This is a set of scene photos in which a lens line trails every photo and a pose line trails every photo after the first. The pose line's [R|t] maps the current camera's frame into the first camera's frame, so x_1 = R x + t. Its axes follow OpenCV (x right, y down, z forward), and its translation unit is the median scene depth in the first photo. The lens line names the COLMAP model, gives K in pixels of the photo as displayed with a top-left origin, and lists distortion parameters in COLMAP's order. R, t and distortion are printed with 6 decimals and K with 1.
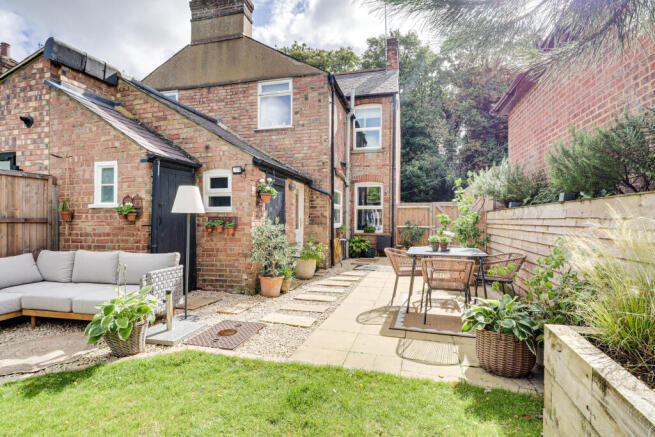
lens RADIAL K [[305.6, 0, 328.7], [0, 305.6, 216.9], [0, 0, 1]] dist [-0.007971, -0.006641]
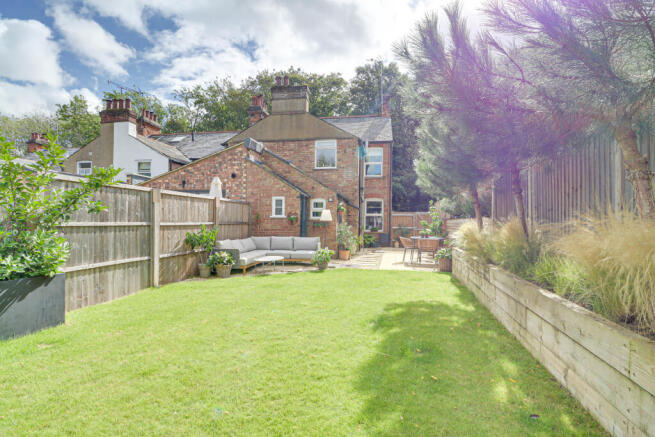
lens RADIAL K [[305.6, 0, 322.4], [0, 305.6, 213.7], [0, 0, 1]] dist [-0.007971, -0.006641]
pose [[0.997851, 0.010446, 0.064686, -0.308935], [-0.009413, 0.999824, -0.016253, -0.014534], [-0.064844, 0.015610, 0.997773, -0.694102]]
